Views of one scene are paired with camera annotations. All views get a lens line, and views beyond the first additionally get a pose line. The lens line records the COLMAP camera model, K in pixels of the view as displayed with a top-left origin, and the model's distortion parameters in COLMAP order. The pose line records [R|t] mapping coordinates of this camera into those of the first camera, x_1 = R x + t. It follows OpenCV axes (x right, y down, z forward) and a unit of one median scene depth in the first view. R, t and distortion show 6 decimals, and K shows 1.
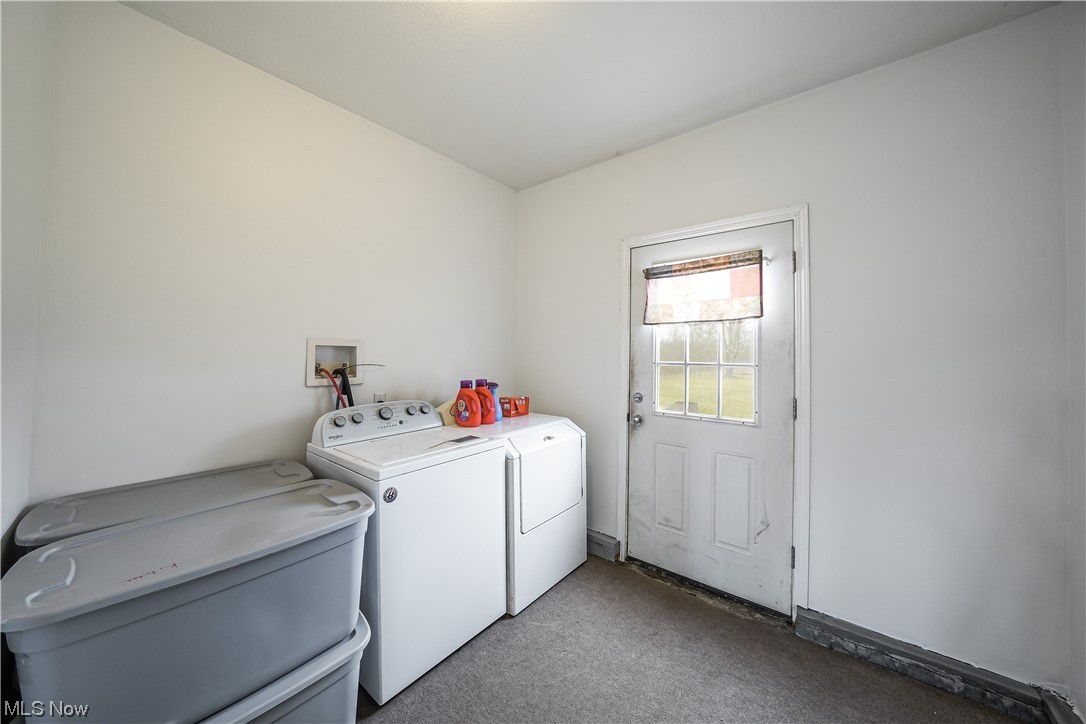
lens RADIAL K [[371.2, 0, 543.0], [0, 371.2, 362.0], [0, 0, 1]] dist [-0.018234, -0.000033]
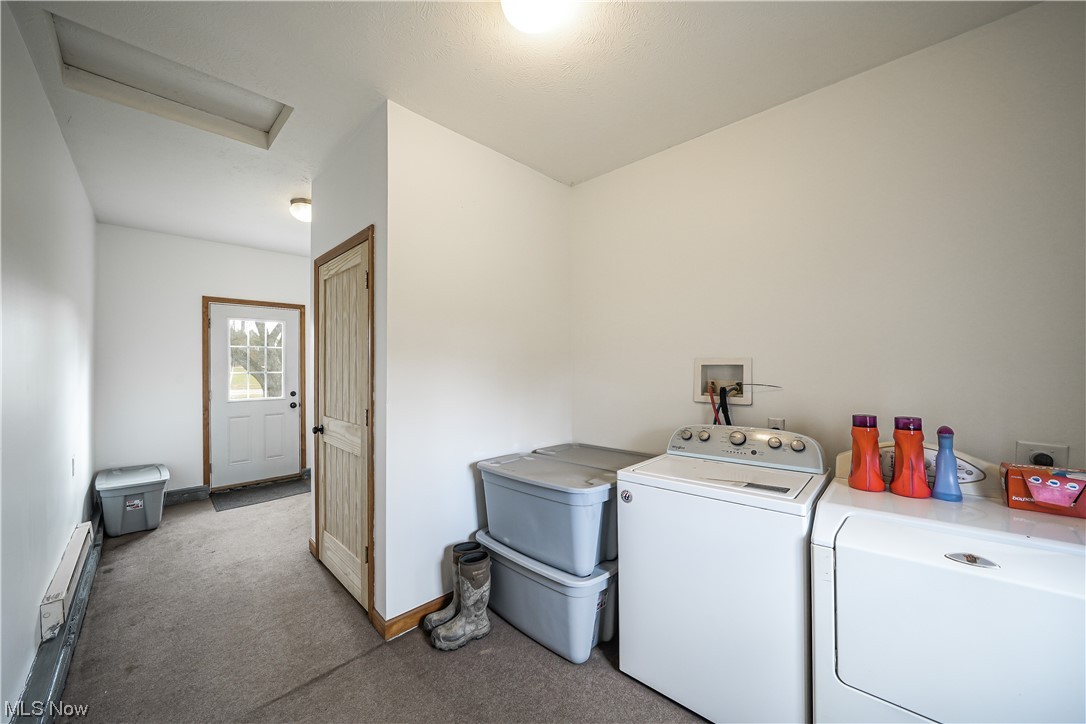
lens RADIAL K [[386.0, 0, 543.0], [0, 386.0, 362.0], [0, 0, 1]] dist [-0.027931, -0.000089]
pose [[-0.054412, -0.019801, -0.998322, 0.570455], [-0.017811, 0.999664, -0.018857, -0.025573], [0.998360, 0.016755, -0.054746, 0.549338]]
